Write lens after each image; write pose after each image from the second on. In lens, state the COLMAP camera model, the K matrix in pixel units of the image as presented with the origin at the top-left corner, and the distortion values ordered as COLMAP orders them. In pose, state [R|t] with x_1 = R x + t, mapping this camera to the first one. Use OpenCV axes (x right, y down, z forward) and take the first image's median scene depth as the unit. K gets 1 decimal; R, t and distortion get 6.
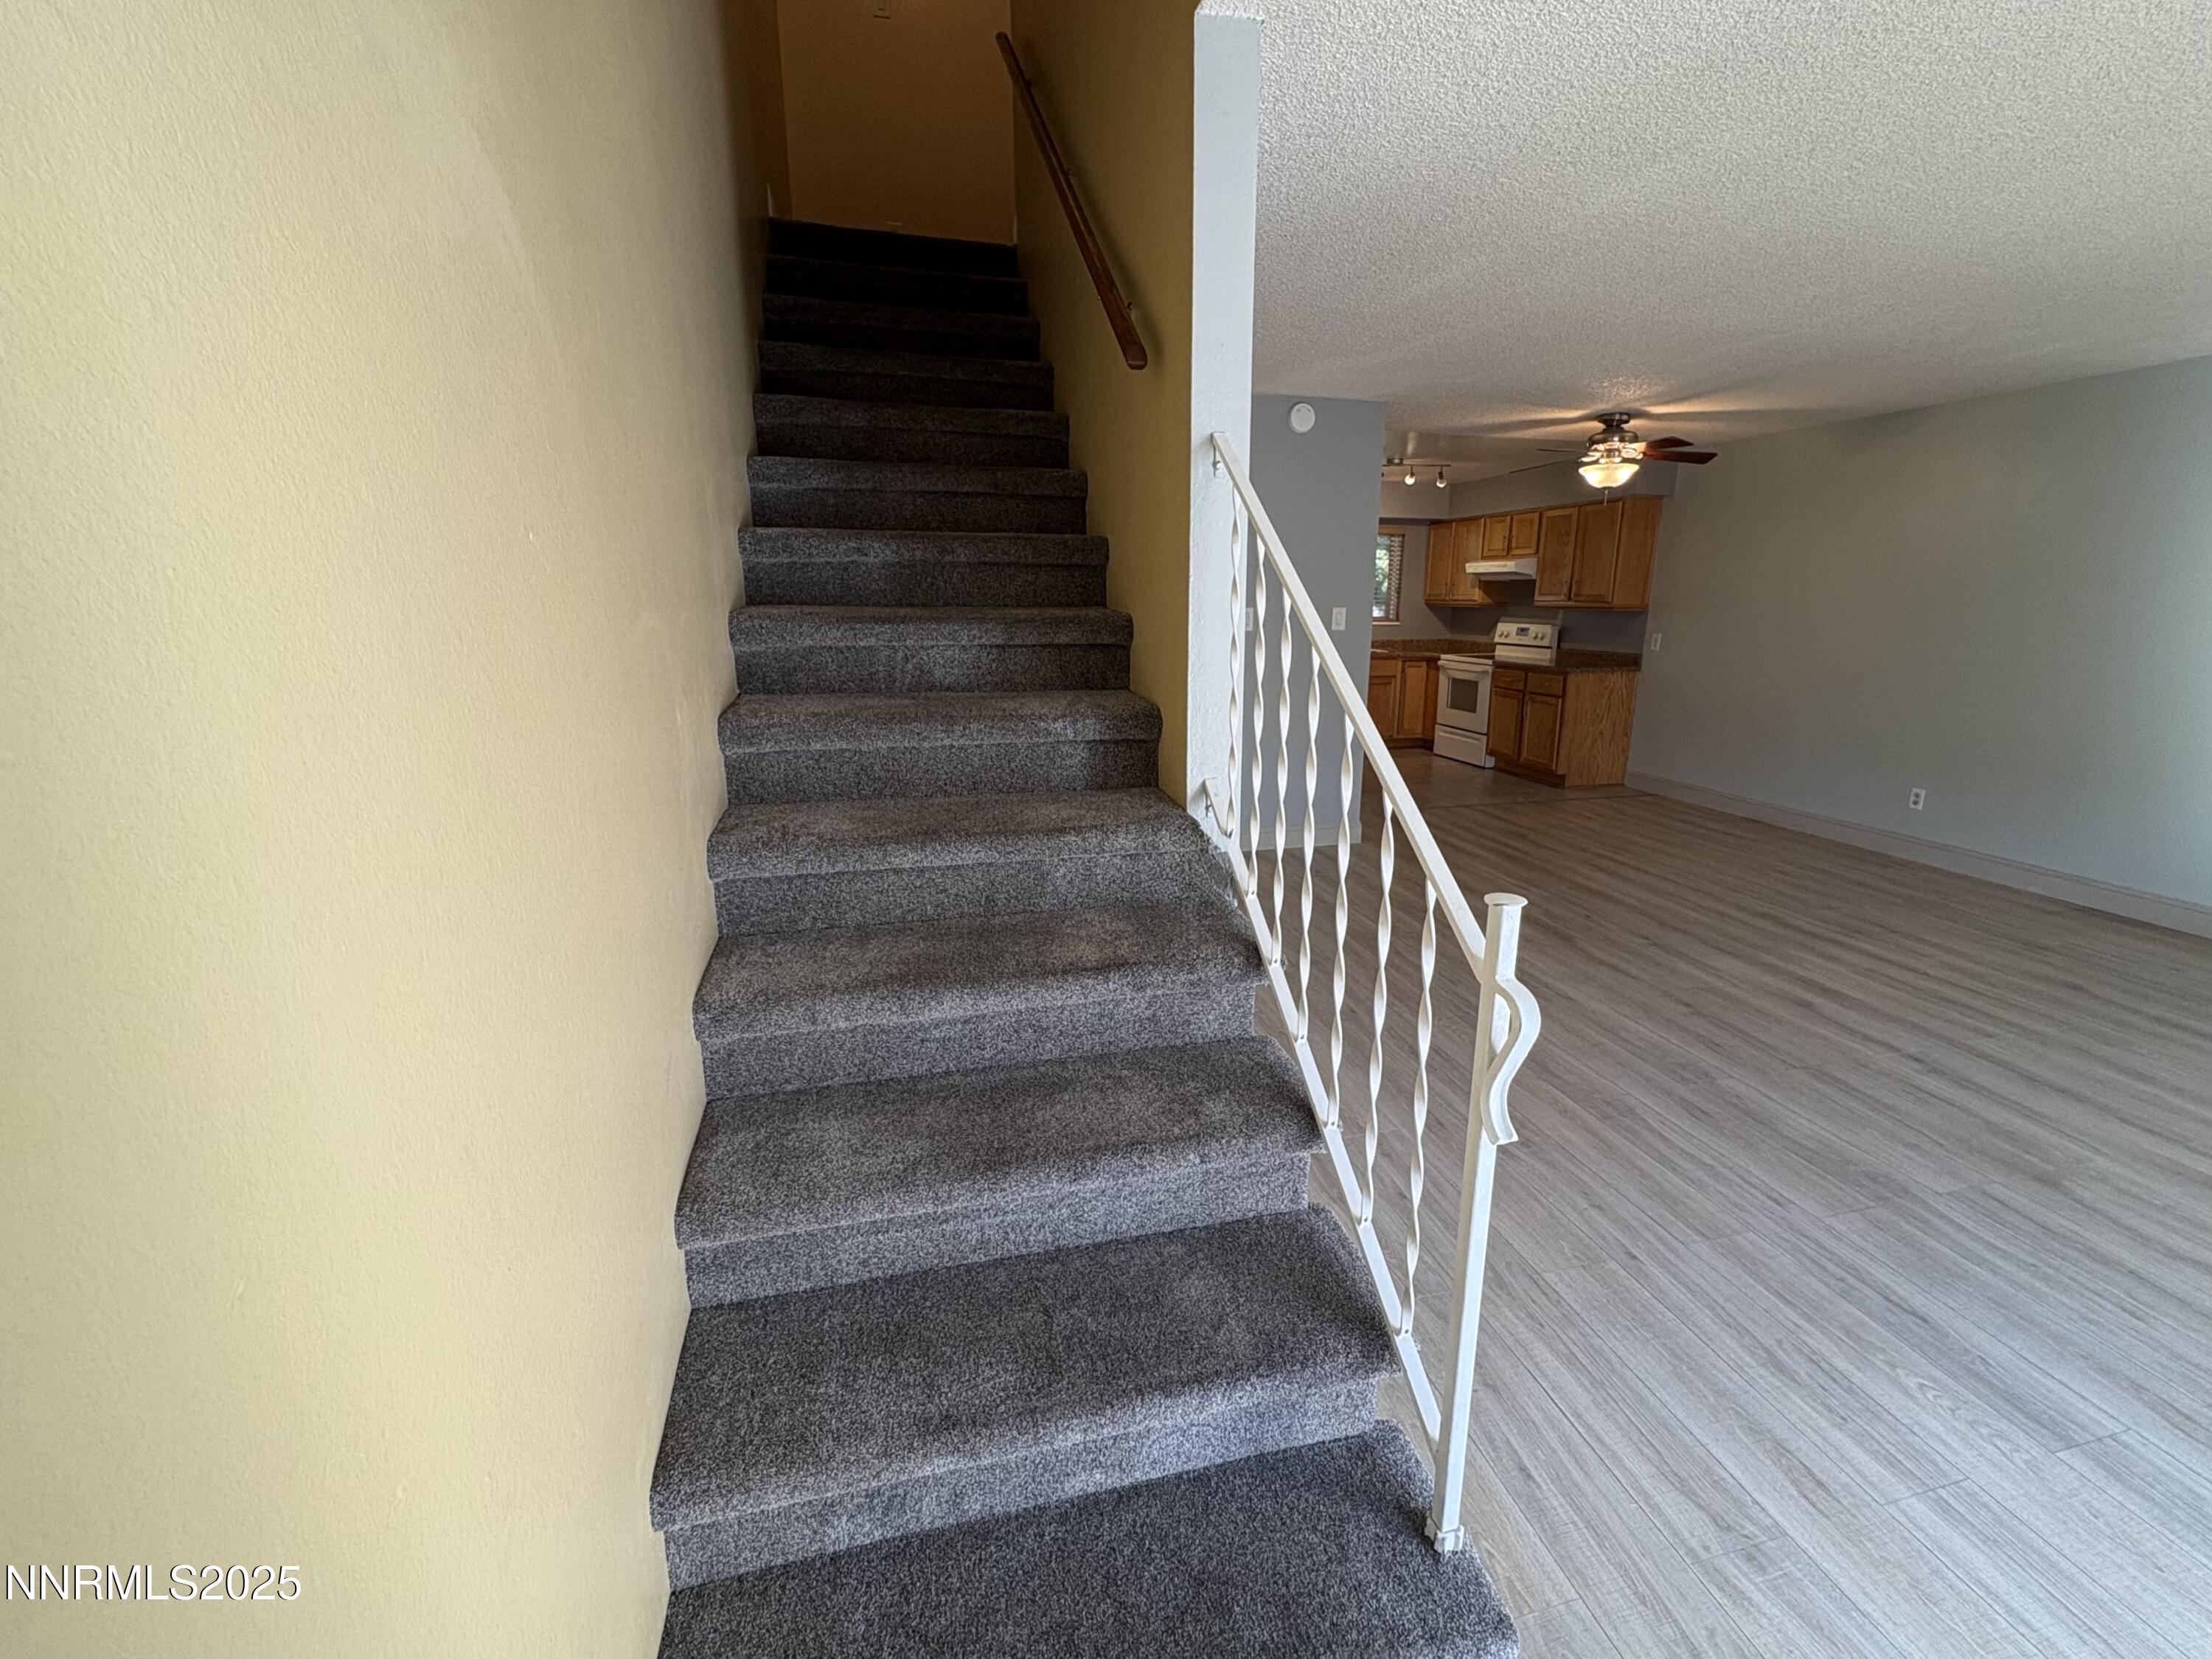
lens RADIAL K [[974.9, 0, 1138.0], [0, 974.9, 825.3], [0, 0, 1]] dist [0.002370, -0.000299]
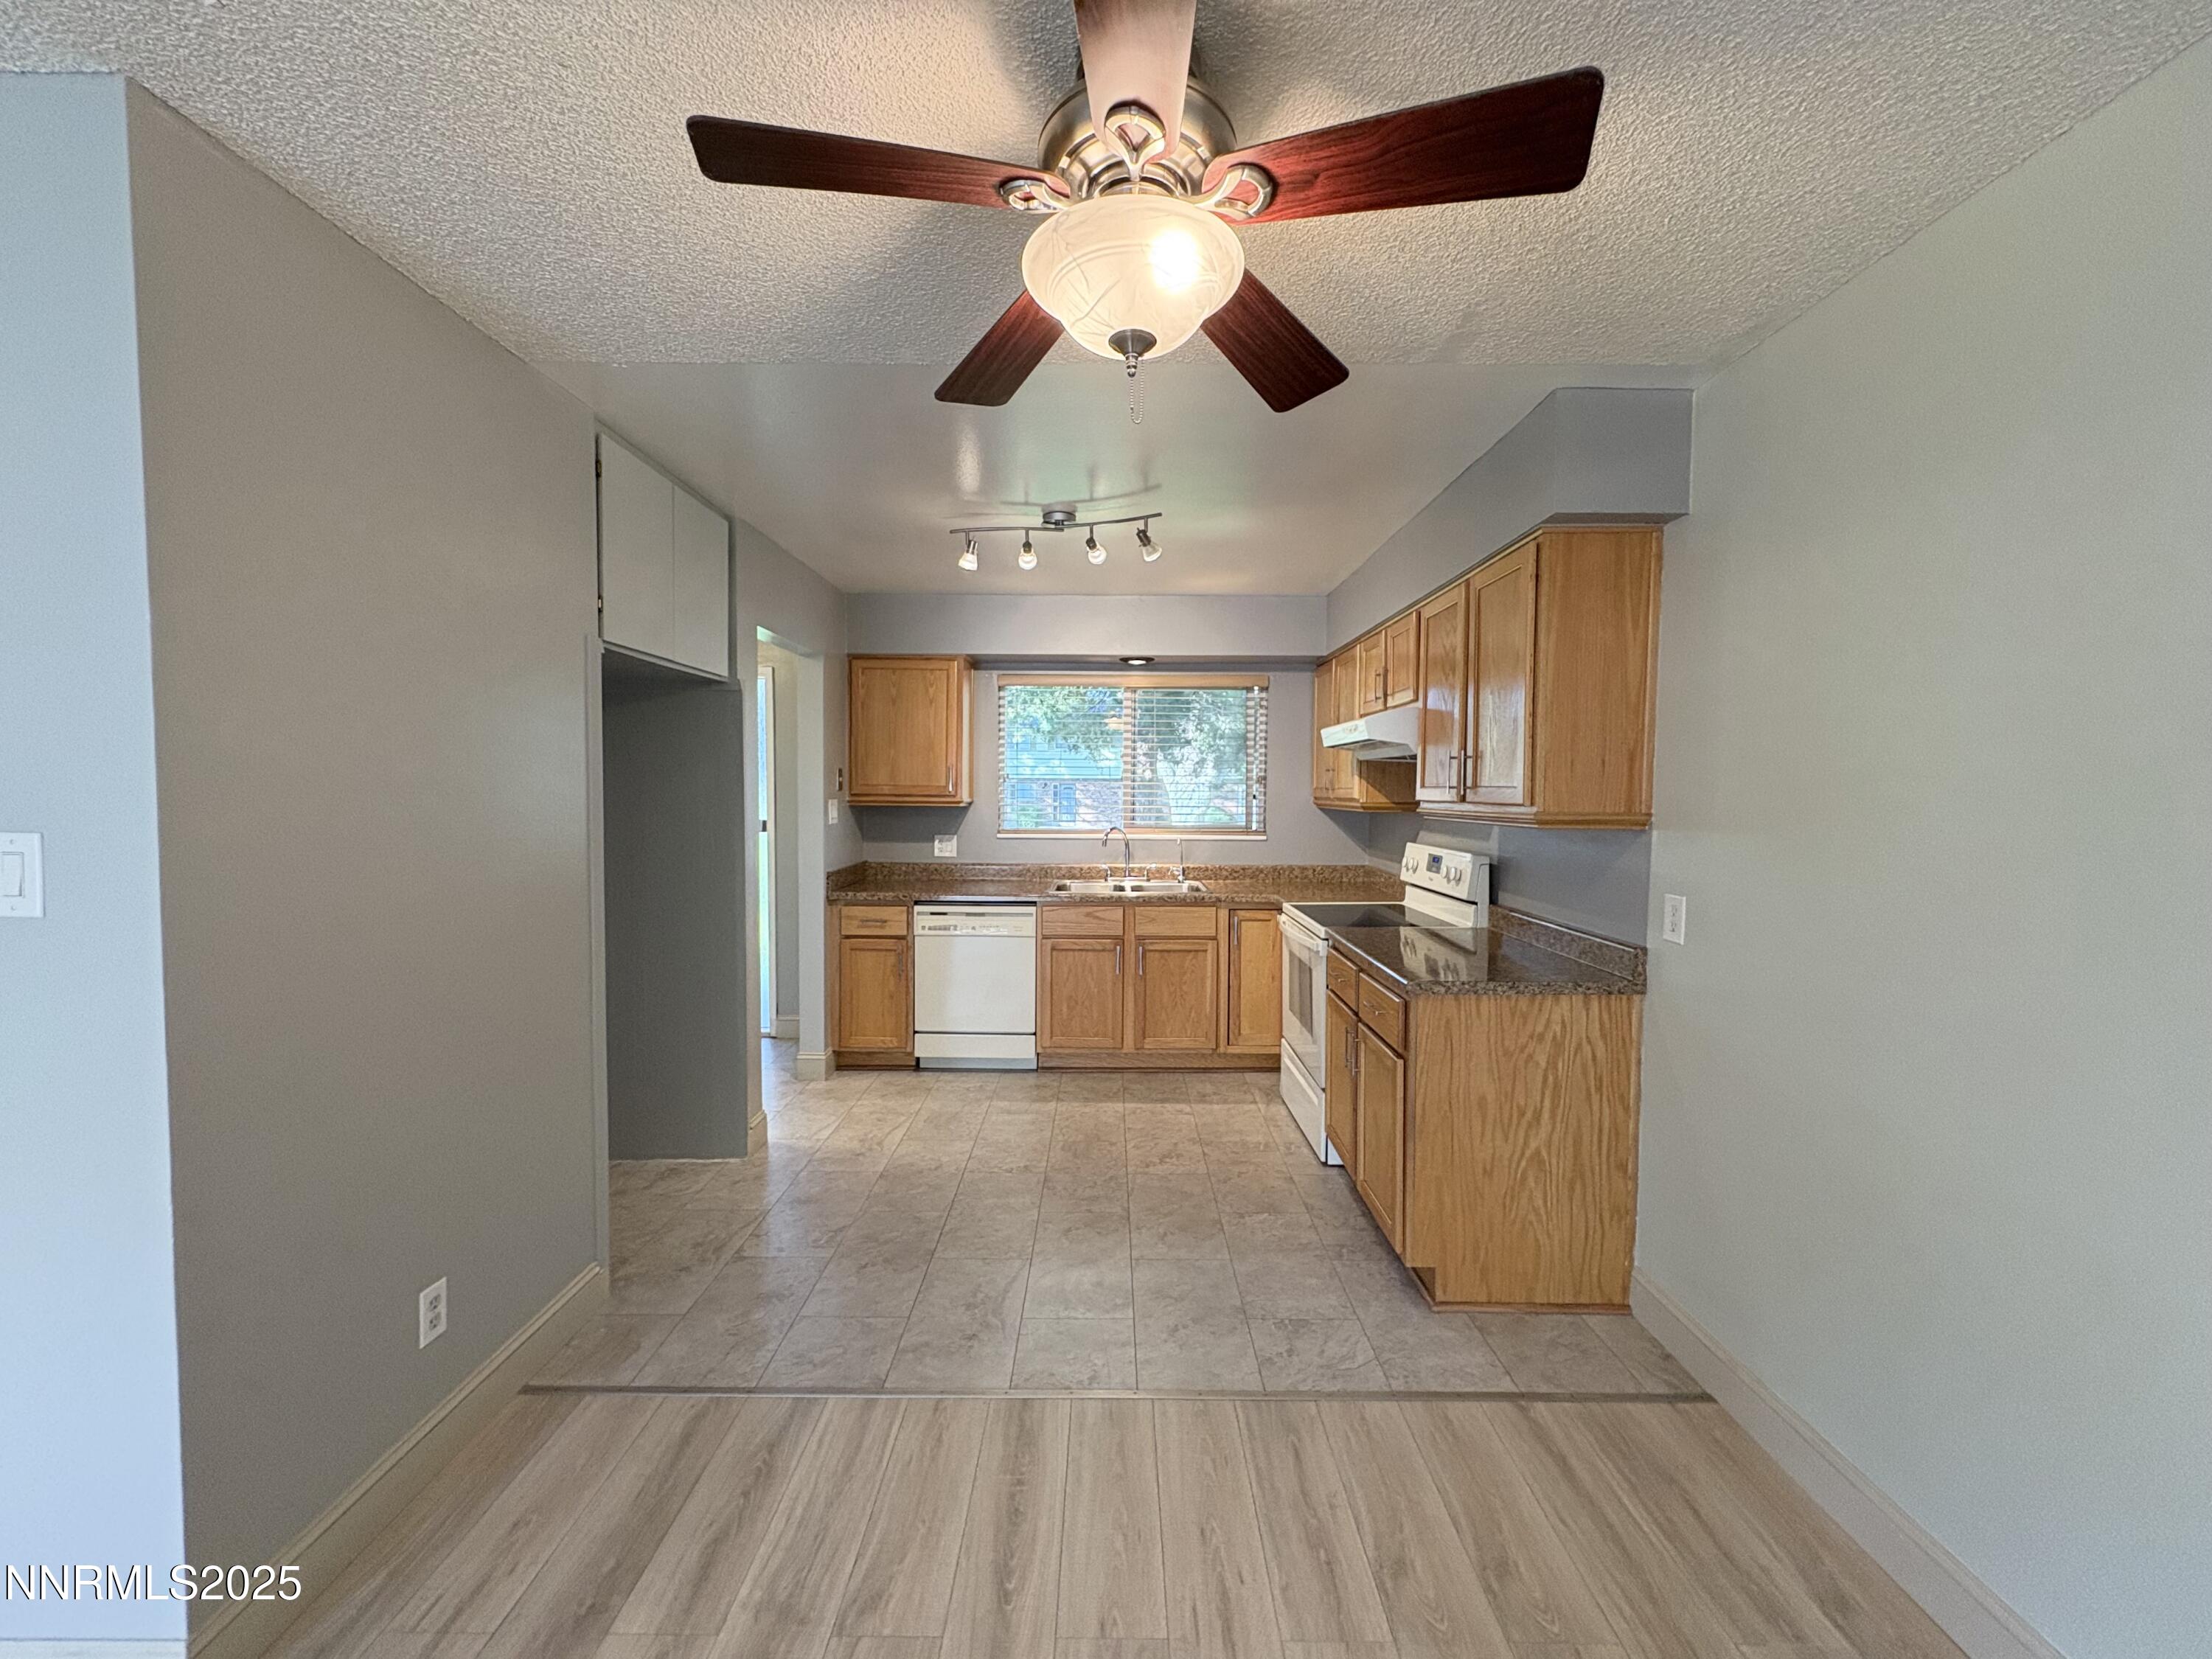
lens RADIAL K [[886.1, 0, 1111.3], [0, 886.1, 828.2], [0, 0, 1]] dist [0.003418, 0.000104]
pose [[0.963842, 0.010239, -0.266277, 0.554934], [-0.060052, 0.981903, -0.179613, -0.199120], [0.259619, 0.189109, 0.947014, 0.848268]]
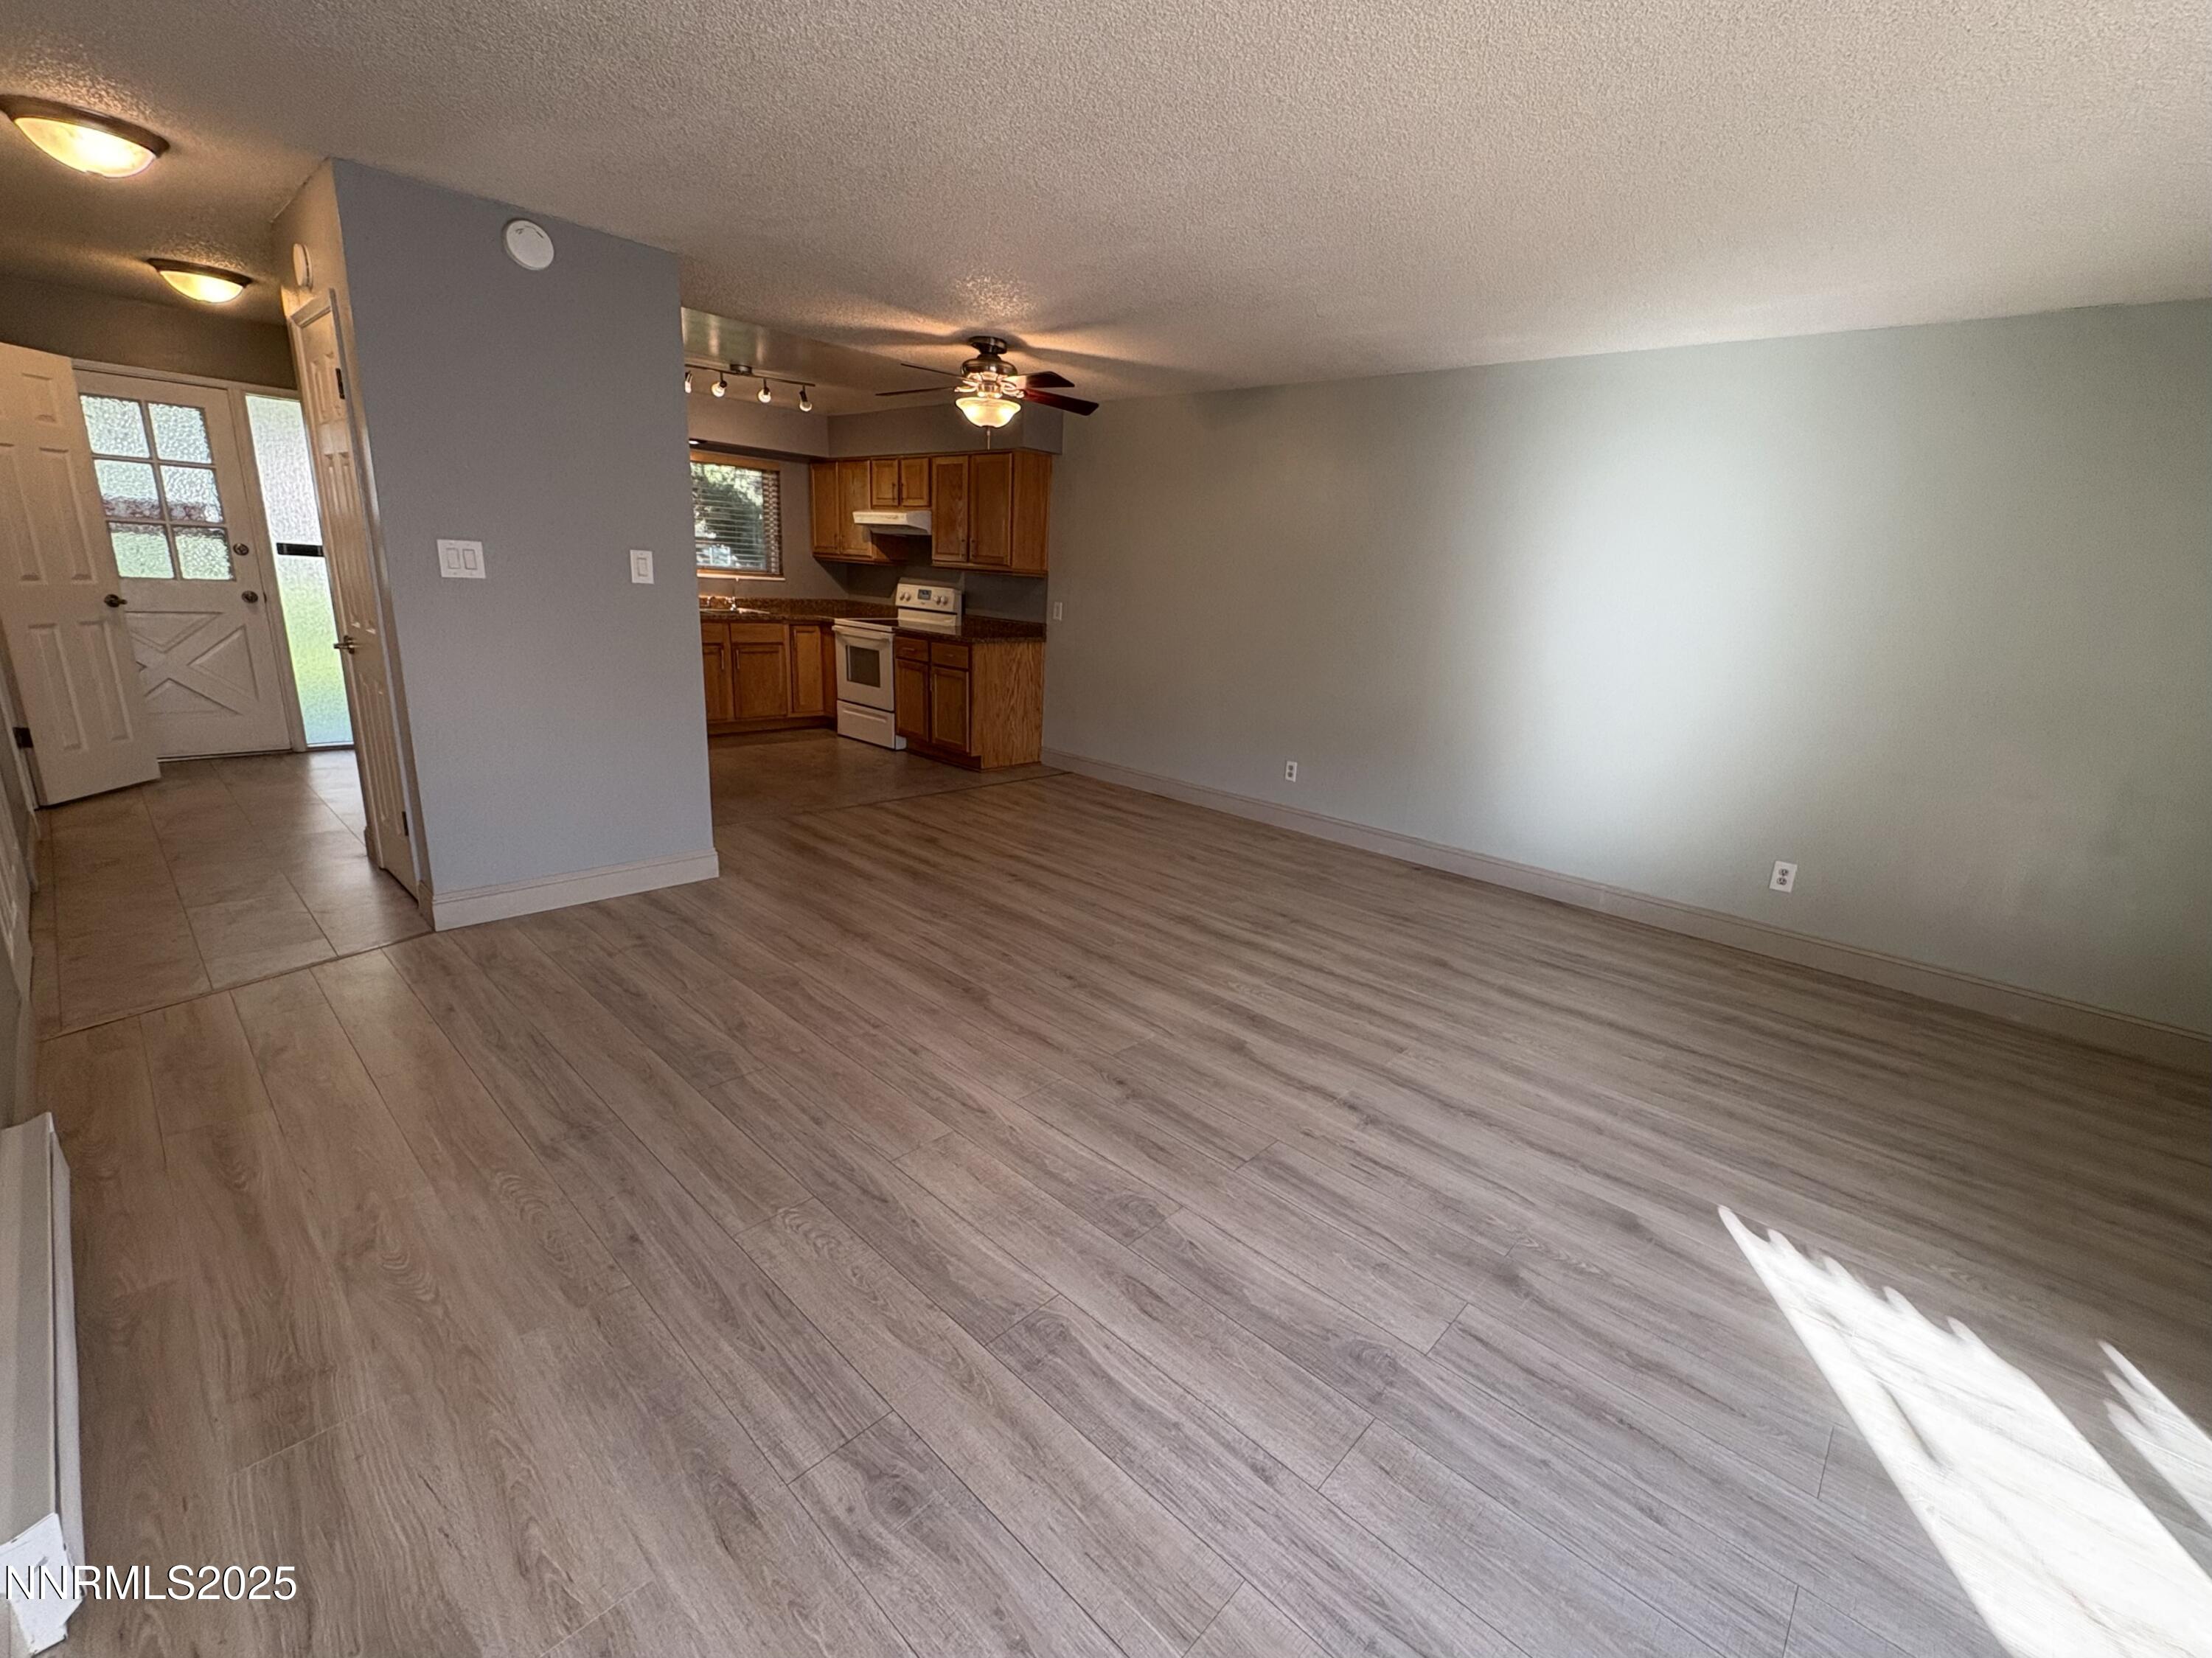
lens RADIAL K [[949.4, 0, 1179.3], [0, 949.4, 827.1], [0, 0, 1]] dist [0.002627, -0.000883]
pose [[0.825878, -0.098927, 0.555102, 0.128355], [0.072380, 0.994944, 0.069627, -0.047002], [-0.559183, -0.017325, 0.828863, 0.223000]]
